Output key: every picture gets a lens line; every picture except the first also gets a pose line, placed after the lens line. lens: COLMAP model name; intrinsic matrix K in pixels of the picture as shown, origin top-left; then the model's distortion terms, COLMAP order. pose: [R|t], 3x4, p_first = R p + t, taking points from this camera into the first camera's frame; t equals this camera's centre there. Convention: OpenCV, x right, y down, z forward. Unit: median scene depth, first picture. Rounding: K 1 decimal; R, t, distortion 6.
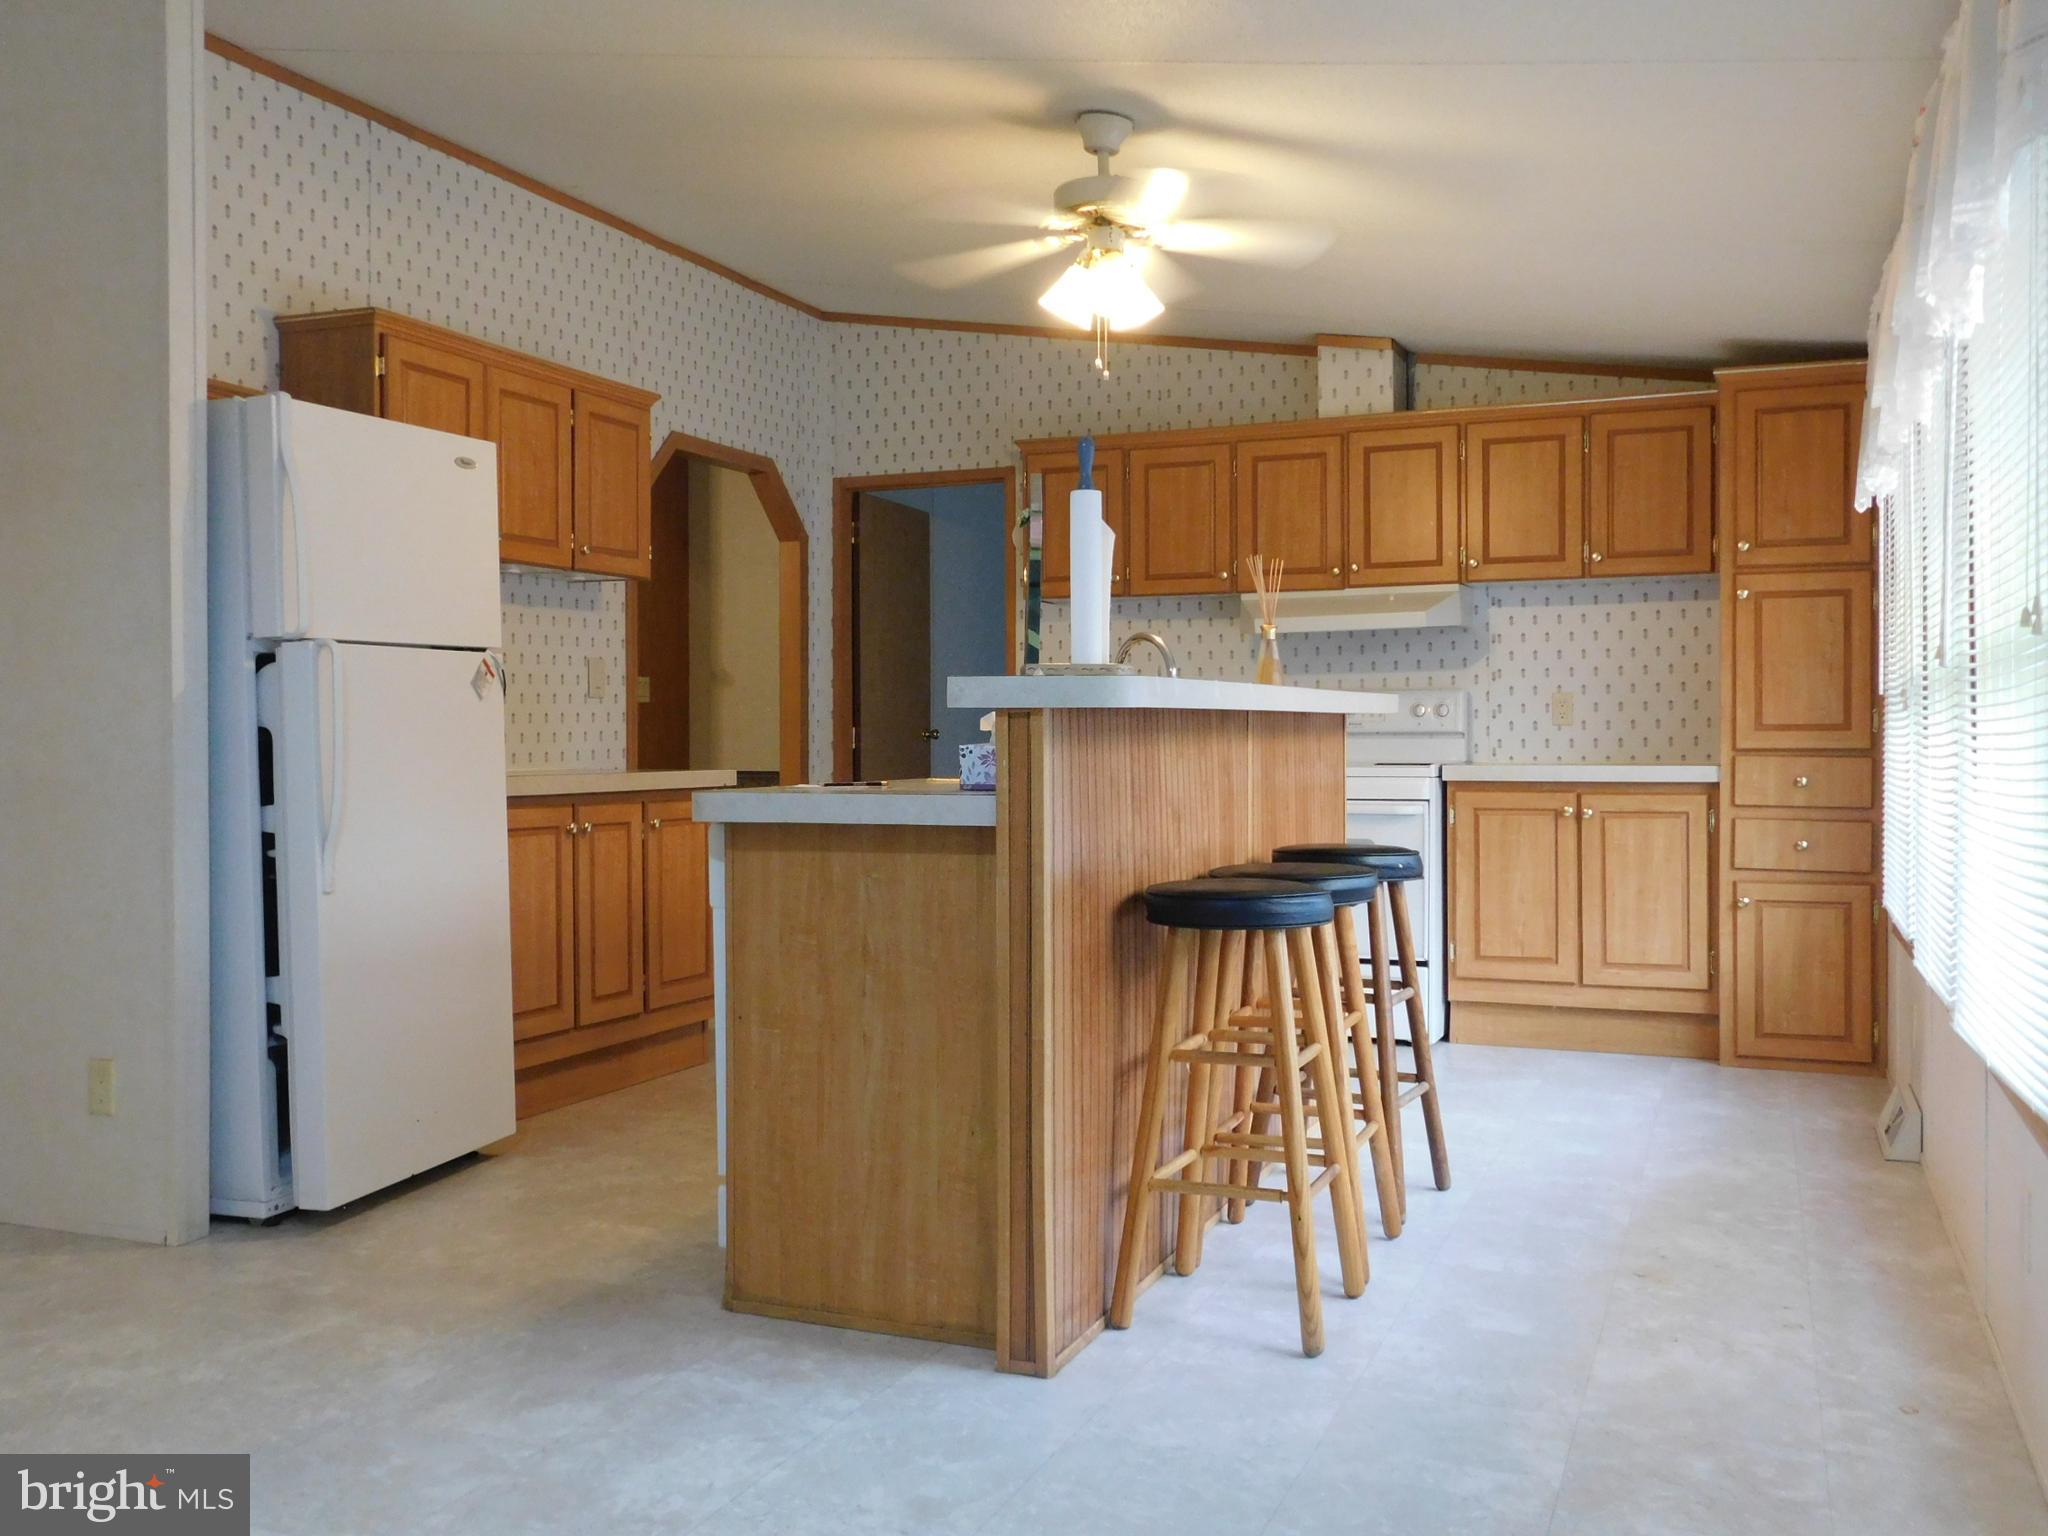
lens RADIAL K [[1792.2, 0, 1035.3], [0, 1792.2, 766.3], [0, 0, 1]] dist [-0.017817, 0.008946]
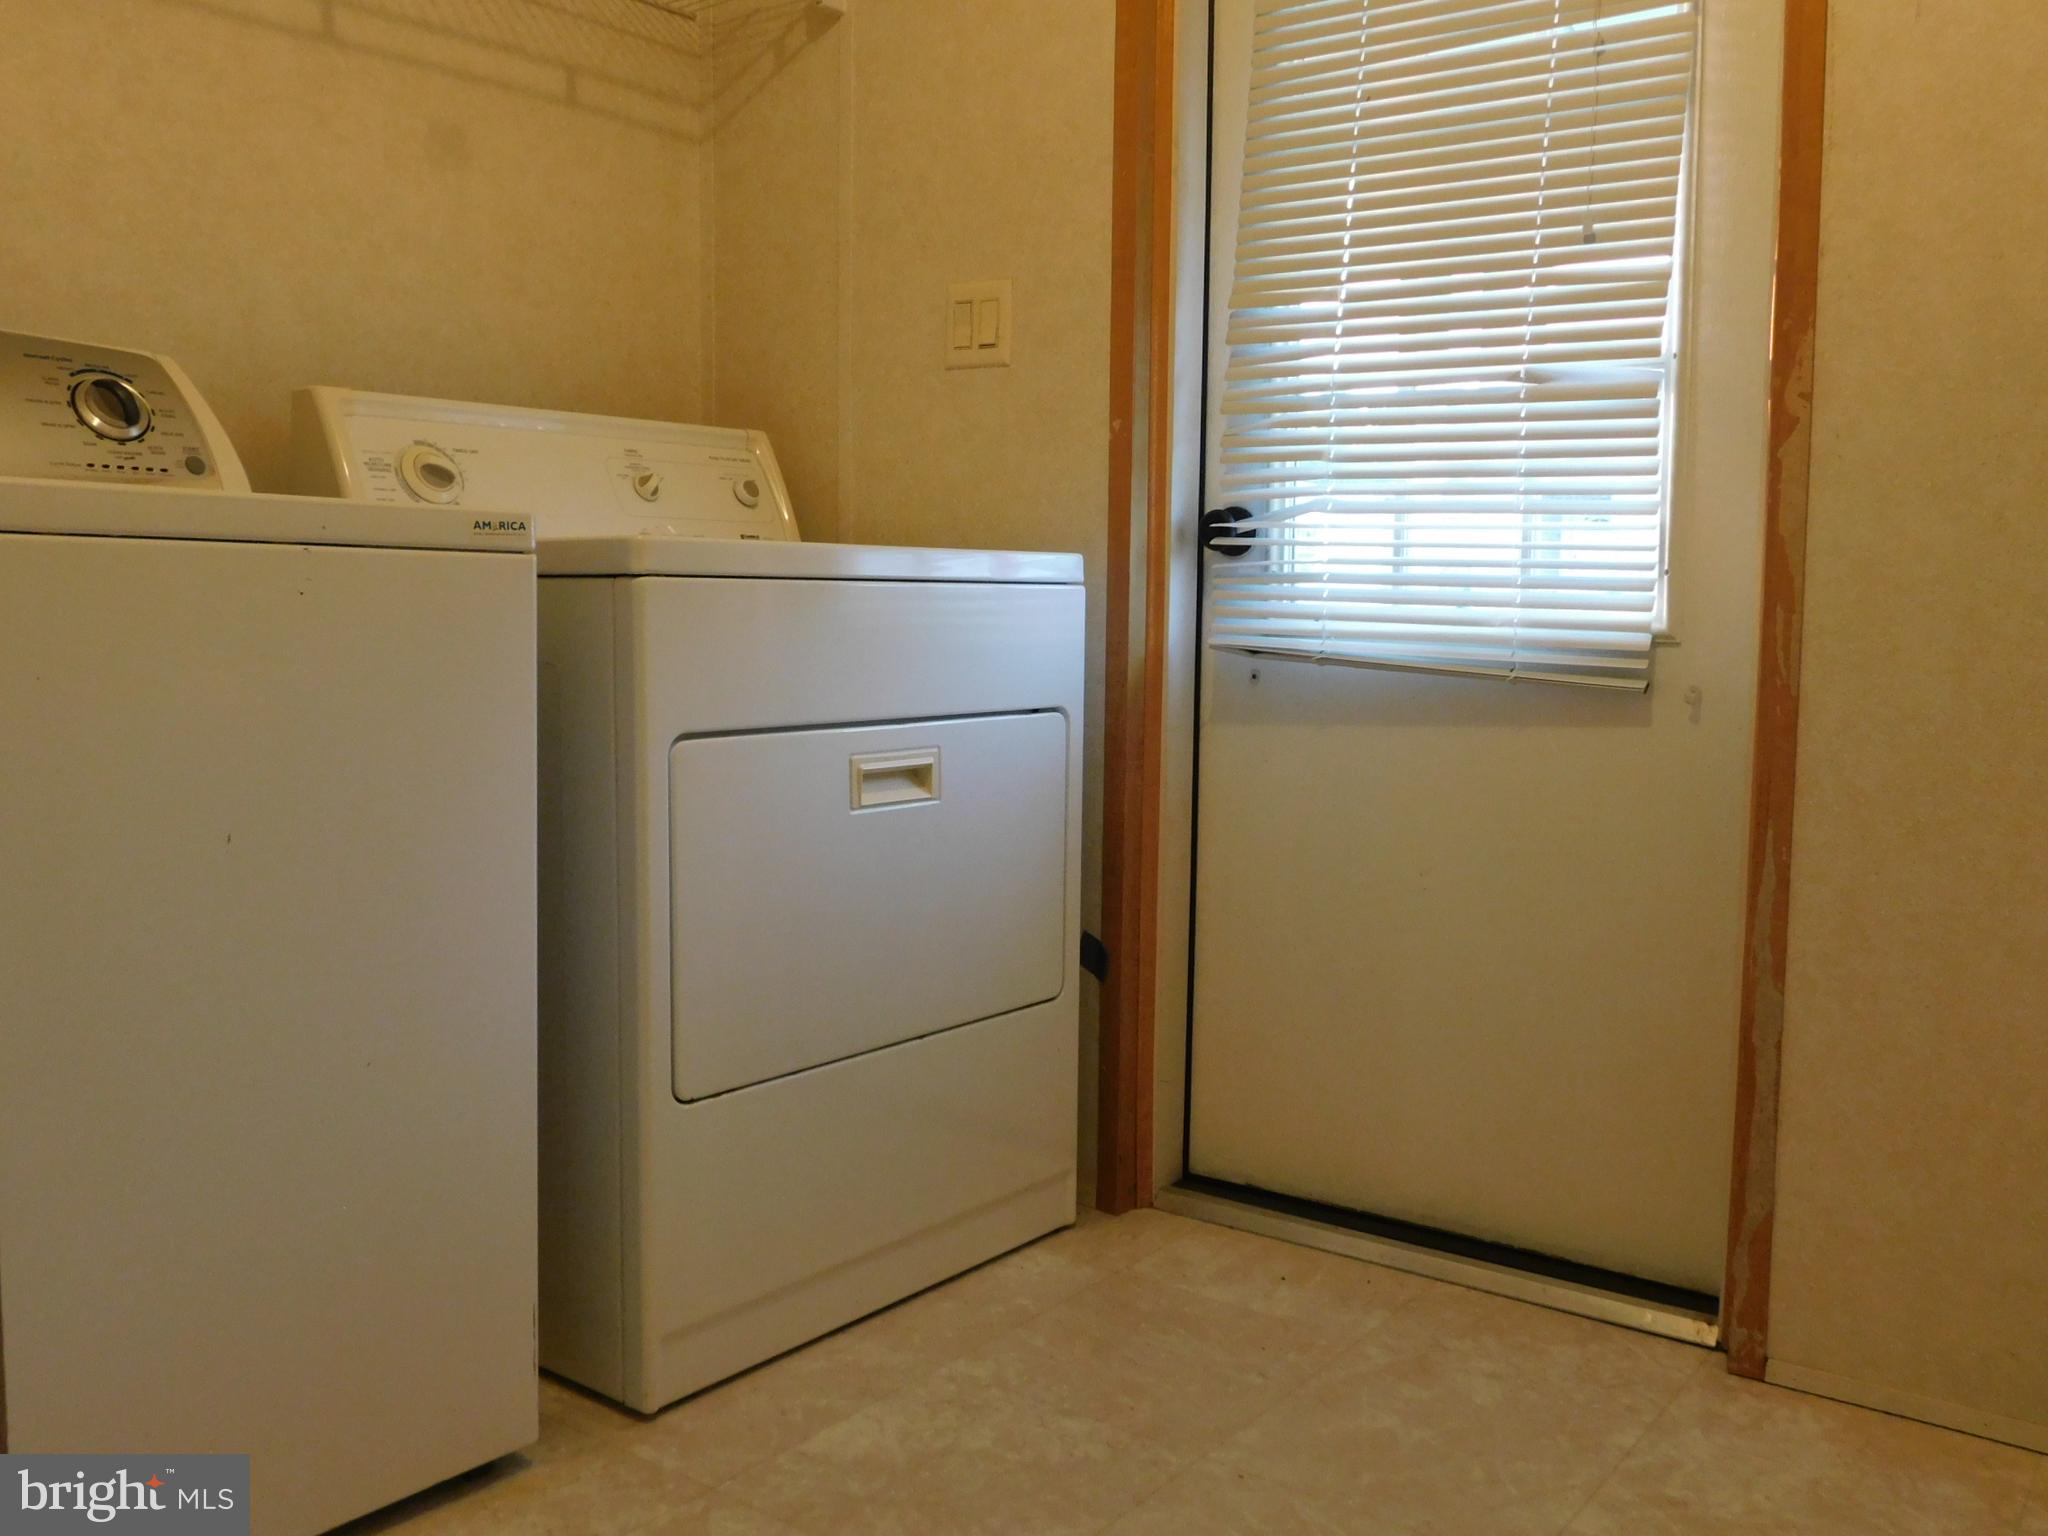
lens RADIAL K [[1792.2, 0, 1024.3], [0, 1792.2, 766.0], [0, 0, 1]] dist [-0.017817, 0.008946]
pose [[-0.967343, -0.047204, 0.249037, -0.074593], [-0.018219, 0.992914, 0.117431, 0.031501], [-0.252816, 0.109059, -0.961348, 1.765004]]
